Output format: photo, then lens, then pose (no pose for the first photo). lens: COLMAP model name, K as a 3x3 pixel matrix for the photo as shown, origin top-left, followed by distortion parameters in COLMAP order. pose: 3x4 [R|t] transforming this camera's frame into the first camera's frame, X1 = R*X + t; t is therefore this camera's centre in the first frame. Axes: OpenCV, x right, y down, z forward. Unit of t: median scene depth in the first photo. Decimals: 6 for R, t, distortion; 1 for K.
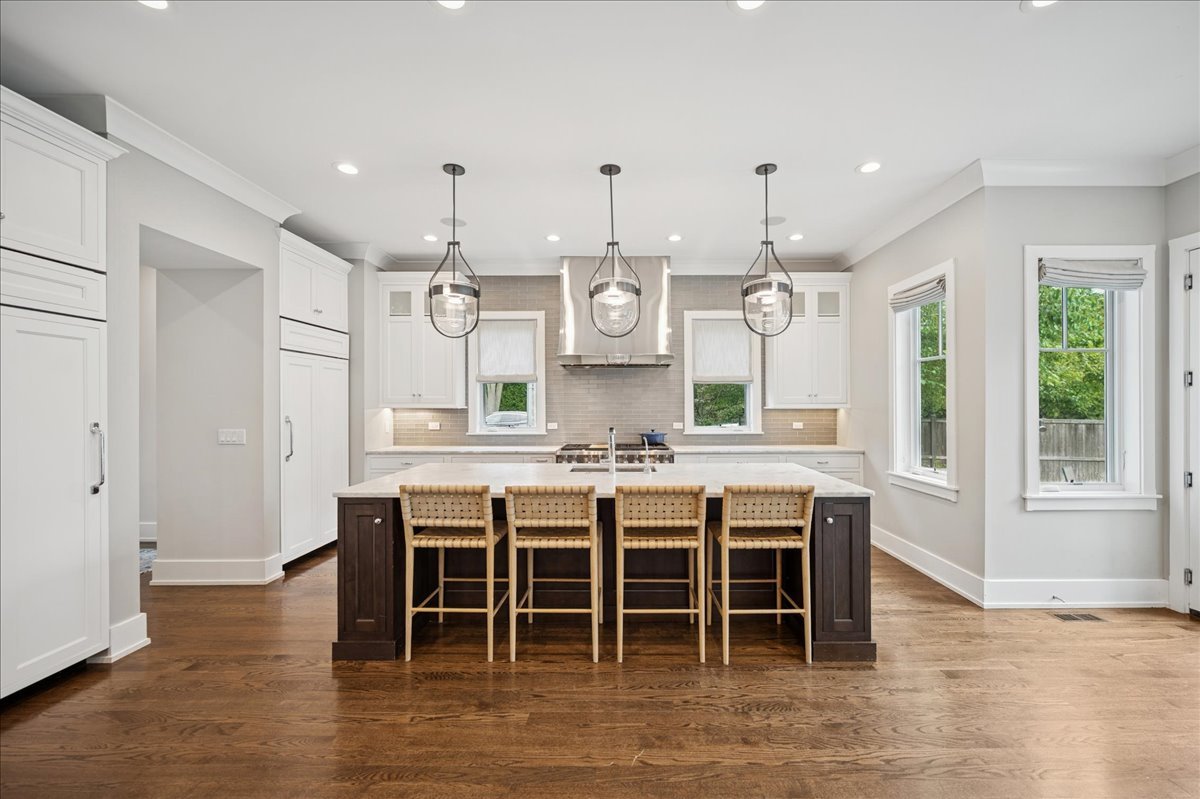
lens RADIAL K [[484.3, 0, 620.1], [0, 484.3, 405.3], [0, 0, 1]] dist [0.000186, 0.000167]
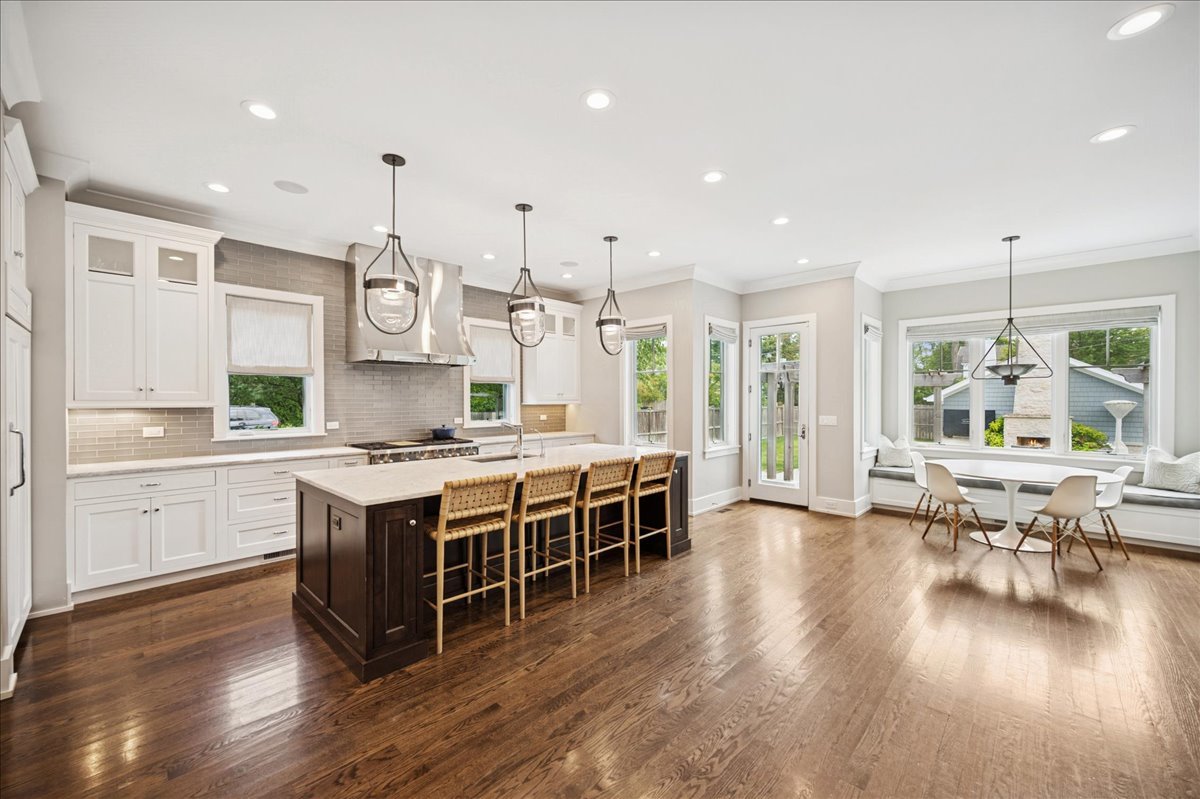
lens RADIAL K [[481.6, 0, 600.0], [0, 481.6, 399.5], [0, 0, 1]] dist [0.001496, 0.000585]
pose [[0.682196, 0.000044, 0.731169, -0.745528], [0.001273, 0.999998, -0.001248, -0.006709], [-0.731168, 0.001782, 0.682195, 0.041684]]
